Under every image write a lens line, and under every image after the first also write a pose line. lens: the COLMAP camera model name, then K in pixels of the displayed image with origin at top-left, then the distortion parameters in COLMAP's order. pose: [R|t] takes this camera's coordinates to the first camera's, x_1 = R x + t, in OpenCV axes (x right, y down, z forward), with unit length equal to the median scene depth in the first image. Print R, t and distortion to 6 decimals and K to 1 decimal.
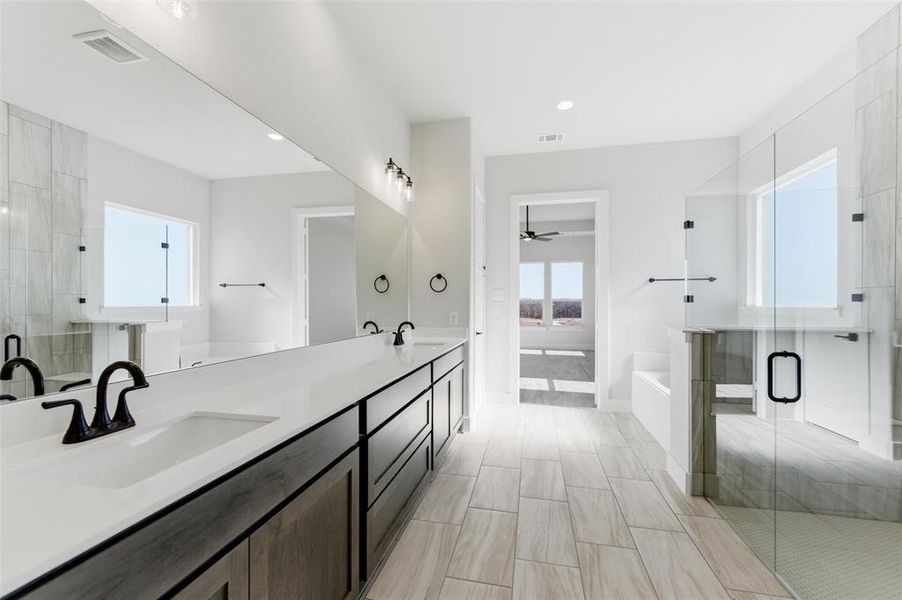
lens RADIAL K [[368.8, 0, 452.4], [0, 368.8, 303.5], [0, 0, 1]] dist [-0.000378, -0.000146]
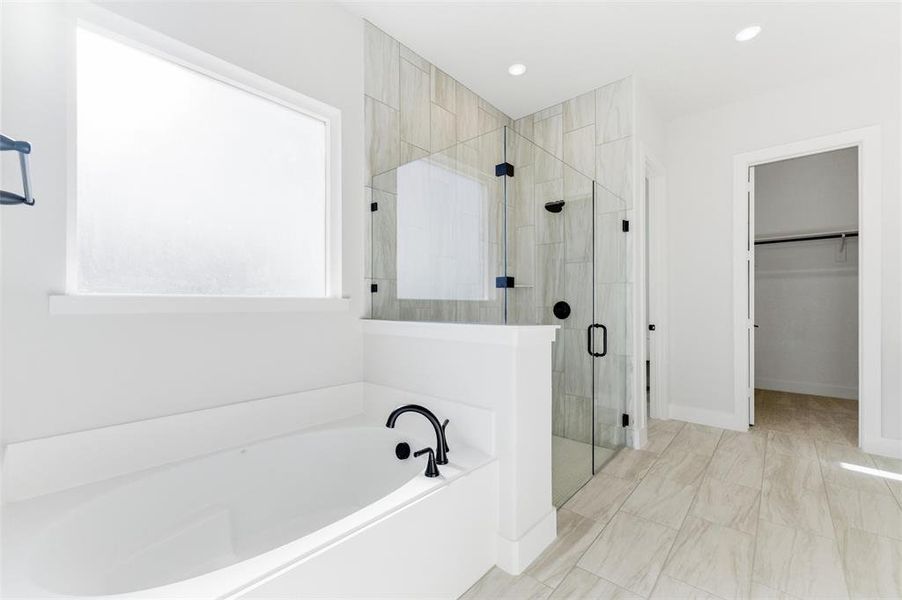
lens RADIAL K [[368.8, 0, 449.2], [0, 368.8, 302.8], [0, 0, 1]] dist [-0.000378, -0.000146]
pose [[-0.870289, -0.000582, 0.492540, 0.525333], [-0.003483, 0.999982, -0.004971, 0.032698], [-0.492528, -0.006042, -0.870275, 2.114297]]
